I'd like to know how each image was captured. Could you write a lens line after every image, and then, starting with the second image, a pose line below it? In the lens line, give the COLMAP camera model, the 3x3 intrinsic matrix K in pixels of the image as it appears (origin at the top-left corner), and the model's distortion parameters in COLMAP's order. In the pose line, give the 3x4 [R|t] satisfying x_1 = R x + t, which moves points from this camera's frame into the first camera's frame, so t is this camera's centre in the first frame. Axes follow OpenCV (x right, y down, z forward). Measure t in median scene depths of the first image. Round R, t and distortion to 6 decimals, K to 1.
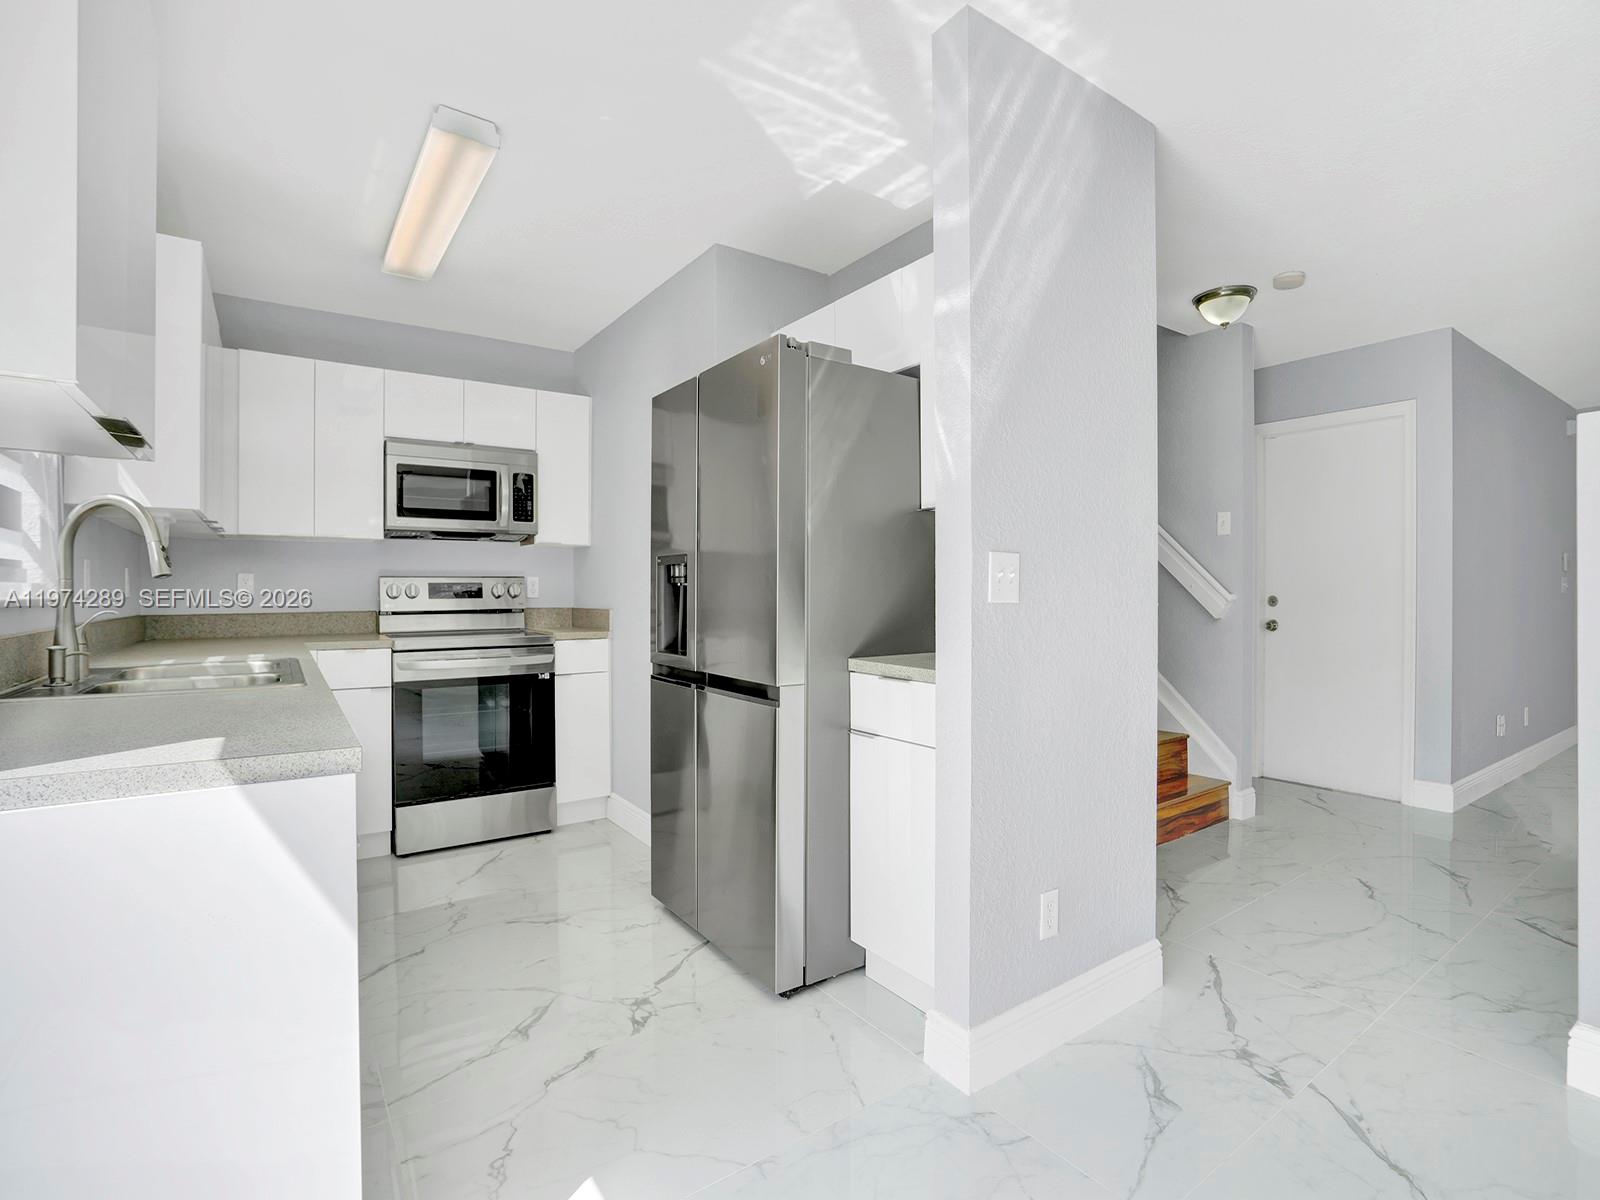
lens RADIAL K [[770.6, 0, 823.4], [0, 770.6, 600.7], [0, 0, 1]] dist [-0.058739, 0.021761]
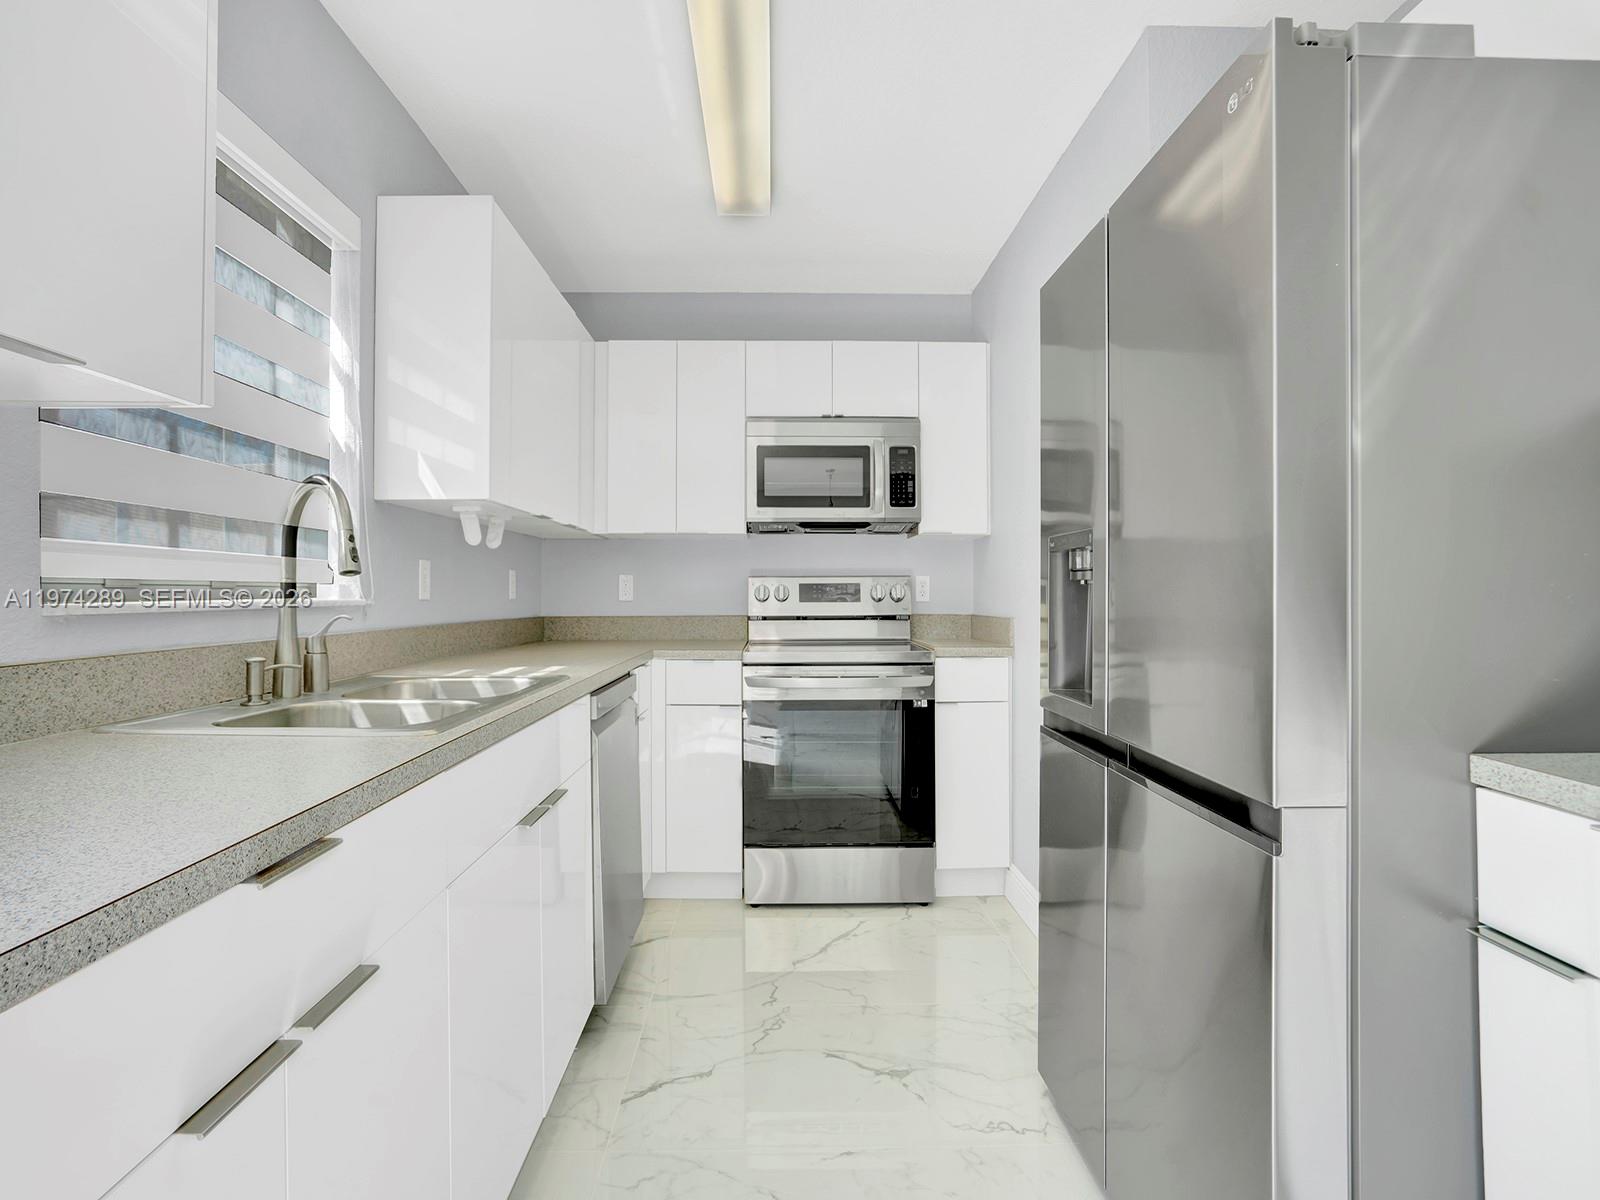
lens RADIAL K [[752.7, 0, 795.4], [0, 752.7, 592.4], [0, 0, 1]] dist [-0.049233, 0.020145]
pose [[0.808051, 0.000033, -0.589112, -0.020941], [-0.008347, 0.999900, -0.011394, -0.003932], [0.589053, 0.014124, 0.807971, 0.313621]]
